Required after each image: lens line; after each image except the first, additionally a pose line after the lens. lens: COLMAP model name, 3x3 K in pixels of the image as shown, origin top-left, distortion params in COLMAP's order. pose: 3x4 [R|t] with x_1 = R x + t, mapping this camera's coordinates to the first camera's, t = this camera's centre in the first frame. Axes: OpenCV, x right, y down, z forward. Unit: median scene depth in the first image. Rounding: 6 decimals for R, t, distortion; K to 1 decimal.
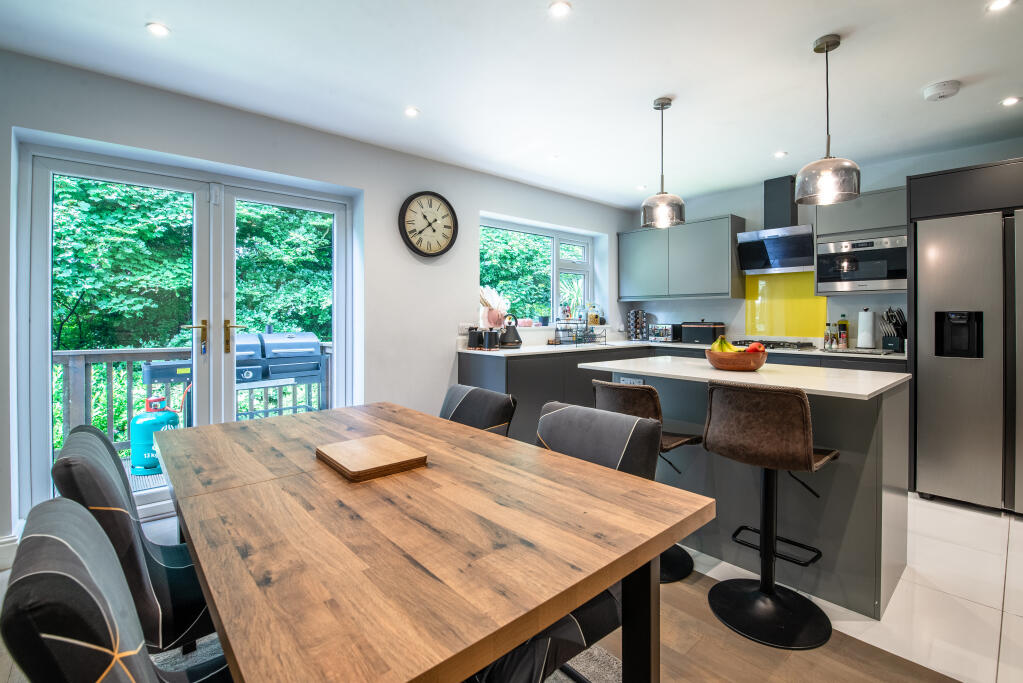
lens RADIAL K [[466.1, 0, 508.8], [0, 466.1, 317.4], [0, 0, 1]] dist [-0.005186, -0.008173]
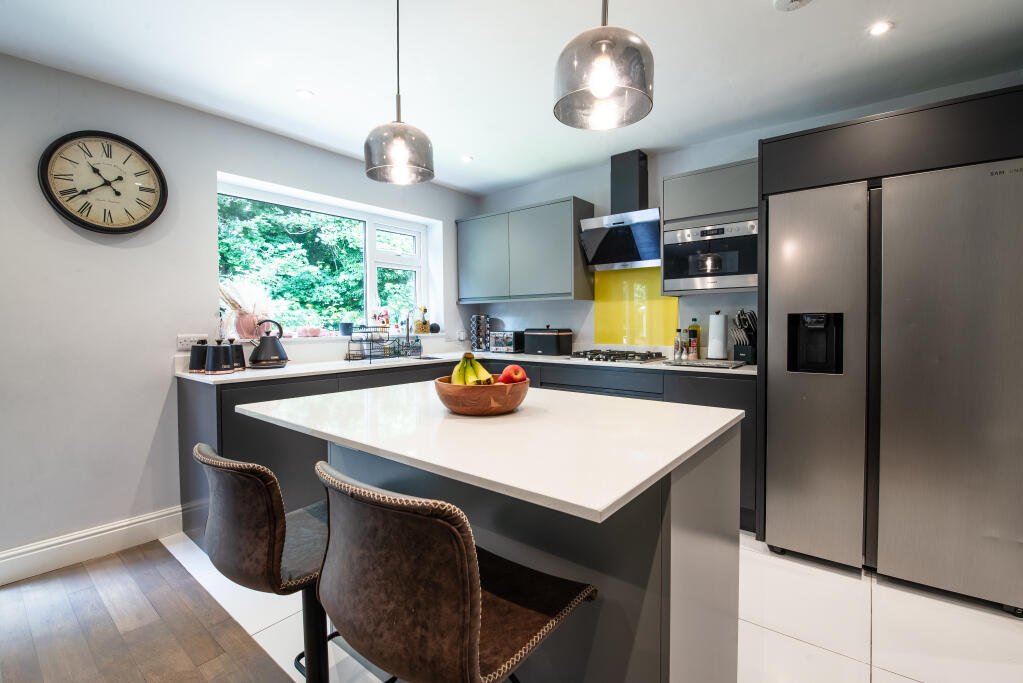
lens RADIAL K [[466.1, 0, 508.8], [0, 466.1, 334.7], [0, 0, 1]] dist [-0.005186, -0.008173]
pose [[0.983440, -0.011377, 0.180875, 0.245081], [0.007051, 0.999674, 0.024539, 0.000095], [-0.181096, -0.022857, 0.983200, 0.241606]]
